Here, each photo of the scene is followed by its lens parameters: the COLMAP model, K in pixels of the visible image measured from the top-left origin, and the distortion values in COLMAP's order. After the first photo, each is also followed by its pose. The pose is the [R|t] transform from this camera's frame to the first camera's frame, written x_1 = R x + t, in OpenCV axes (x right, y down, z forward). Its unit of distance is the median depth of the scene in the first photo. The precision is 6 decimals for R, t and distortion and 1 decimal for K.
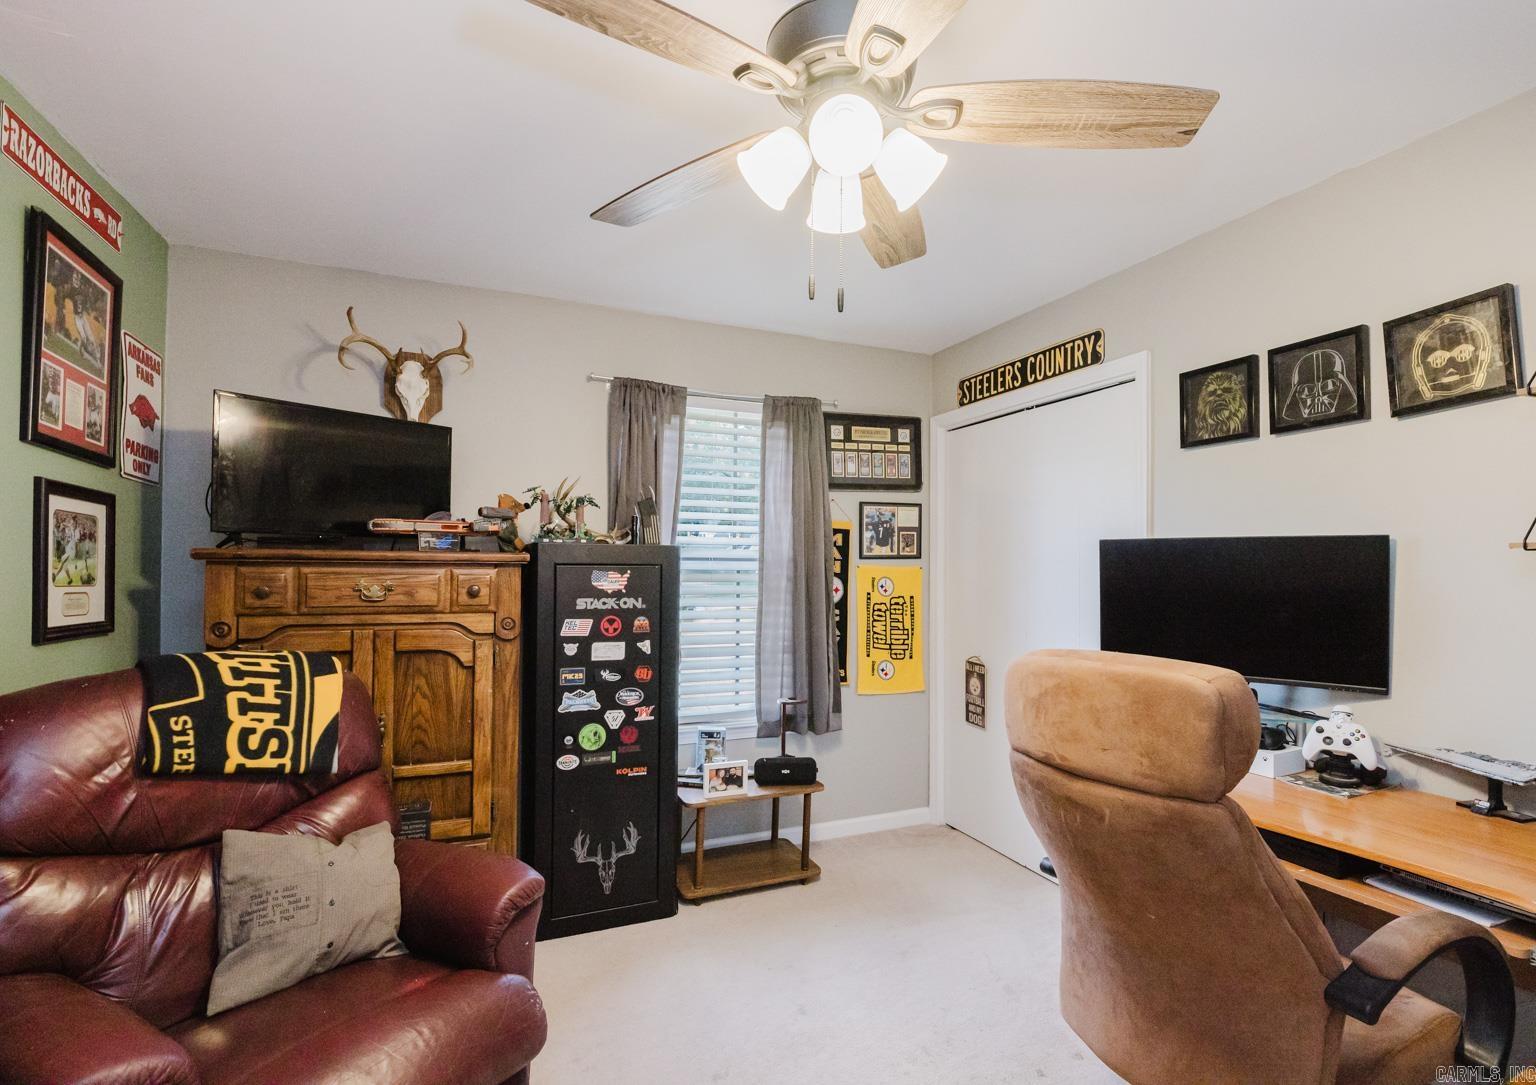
lens RADIAL K [[716.3, 0, 783.7], [0, 716.3, 568.0], [0, 0, 1]] dist [-0.003460, 0.000288]
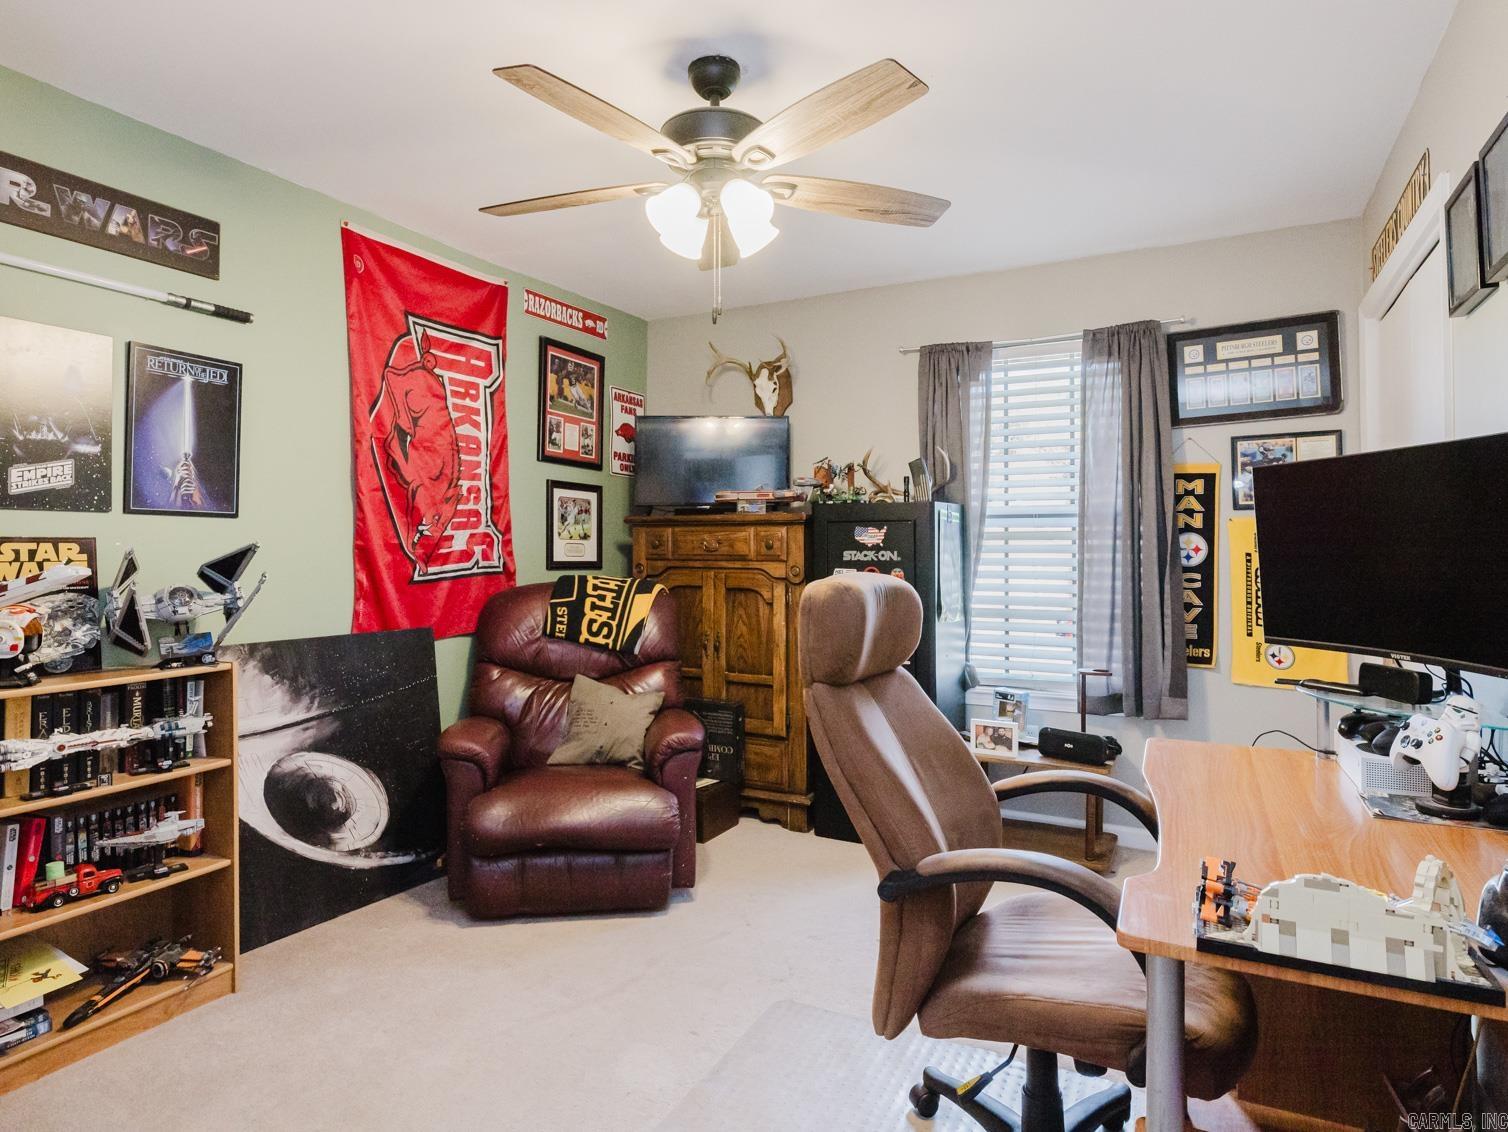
lens RADIAL K [[861.1, 0, 754.3], [0, 861.1, 557.6], [0, 0, 1]] dist [-0.020492, -0.000236]
pose [[0.625917, 0.003312, -0.779883, 0.776396], [0.004474, 0.999959, 0.007838, 0.045362], [0.779877, -0.008395, 0.625877, 0.012833]]
